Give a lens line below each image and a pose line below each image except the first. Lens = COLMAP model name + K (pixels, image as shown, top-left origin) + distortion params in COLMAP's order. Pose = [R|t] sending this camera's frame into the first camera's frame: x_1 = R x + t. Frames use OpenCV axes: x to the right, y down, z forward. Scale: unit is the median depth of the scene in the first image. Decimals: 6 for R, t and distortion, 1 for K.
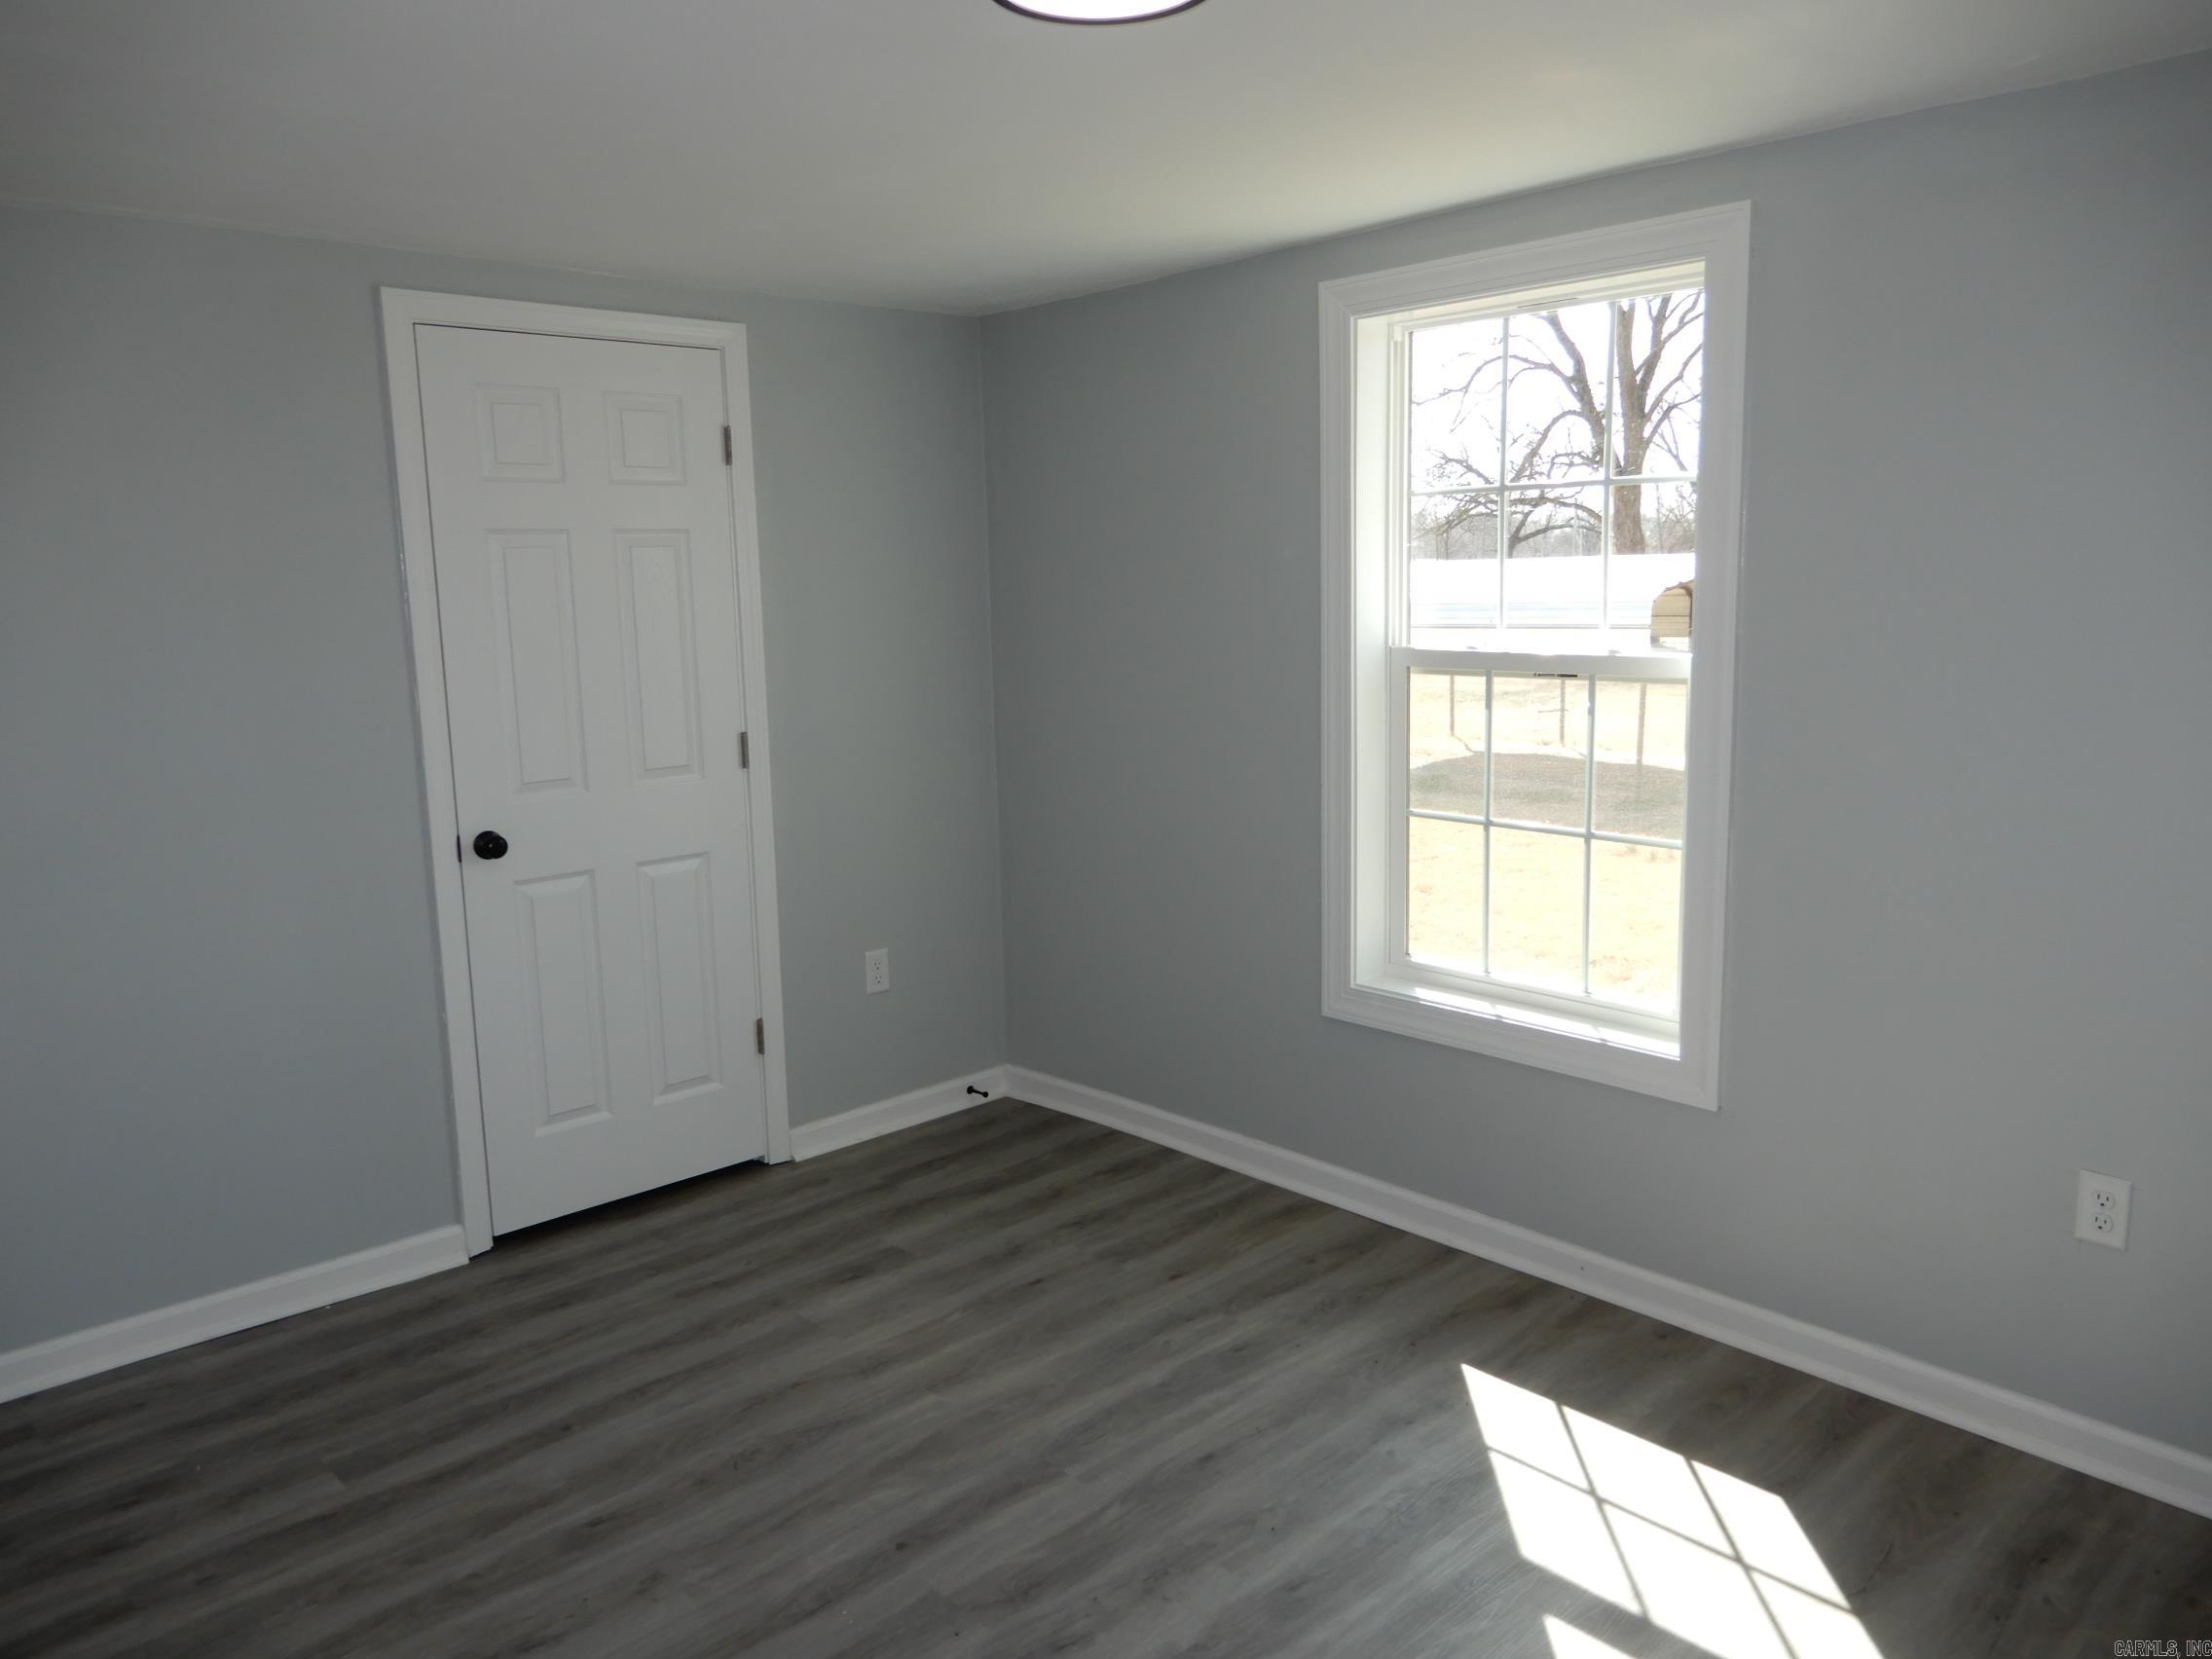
lens RADIAL K [[1585.8, 0, 1105.3], [0, 1585.8, 811.2], [0, 0, 1]] dist [0.019342, -0.010731]
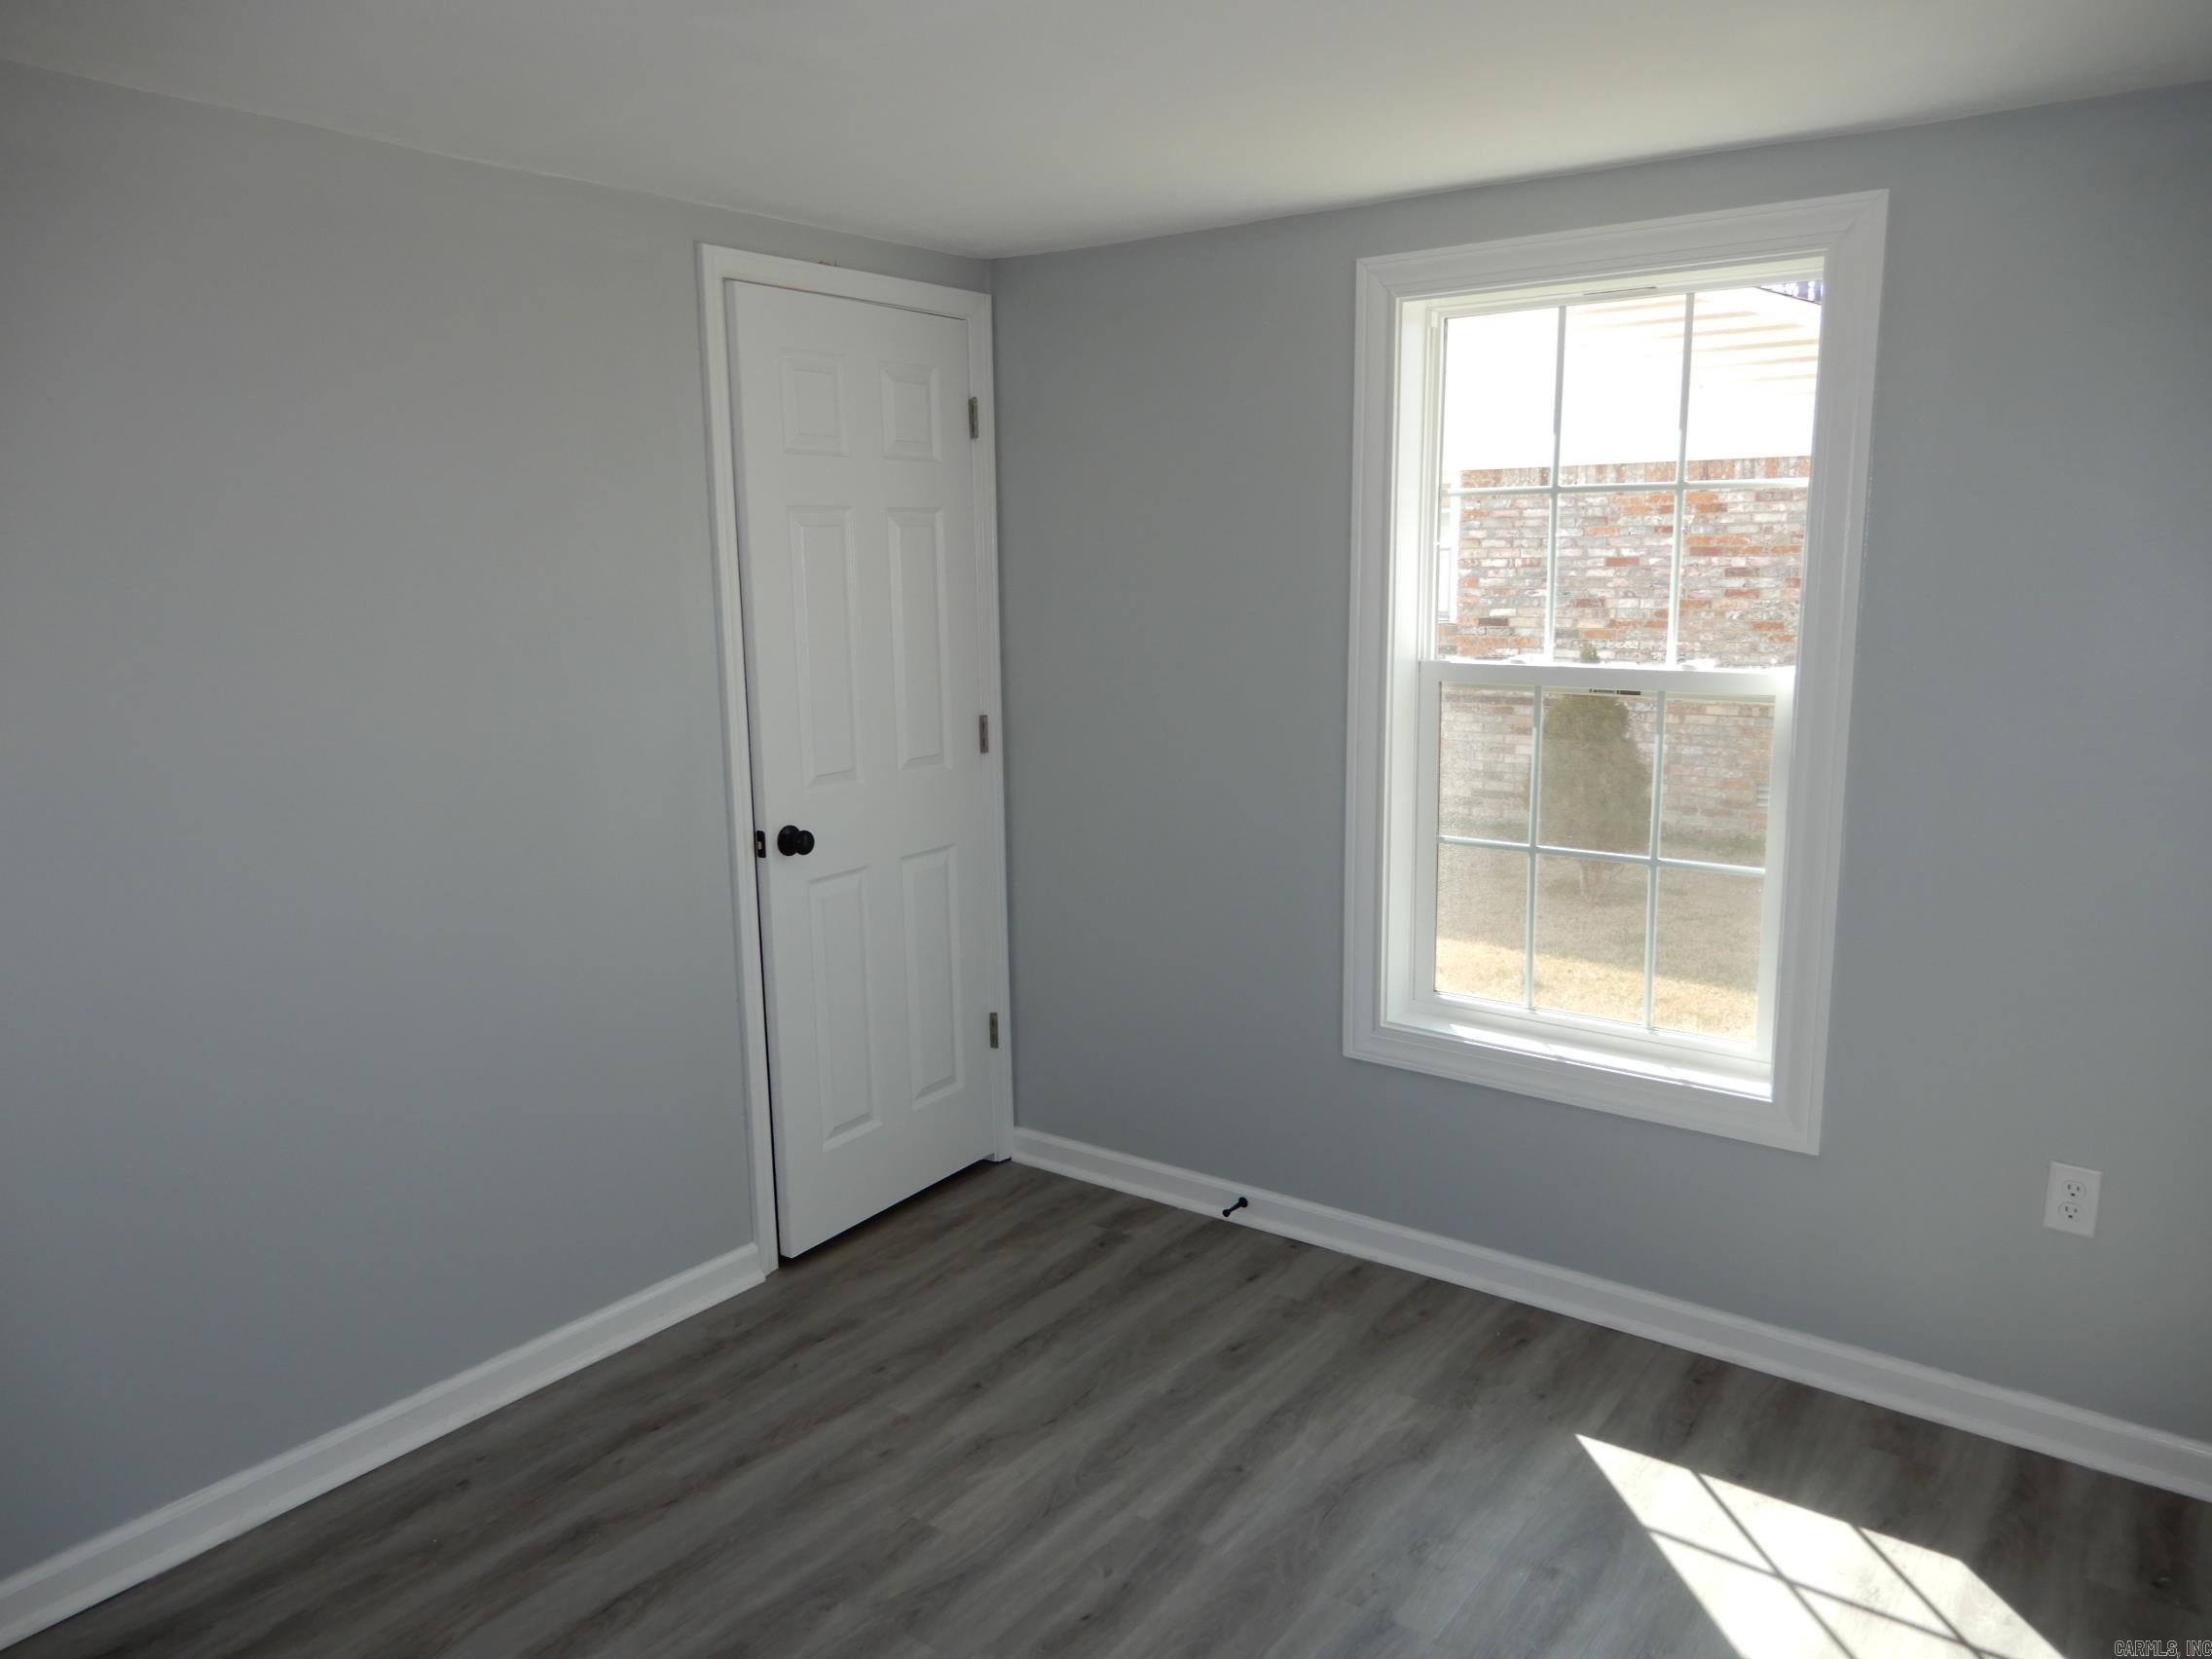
lens RADIAL K [[1585.5, 0, 1091.5], [0, 1585.5, 877.7], [0, 0, 1]] dist [-0.032923, 0.001216]
pose [[0.986611, -0.028109, 0.160650, -0.184509], [0.019588, 0.998328, 0.054380, -0.035845], [-0.161910, -0.050505, 0.985512, 0.132862]]
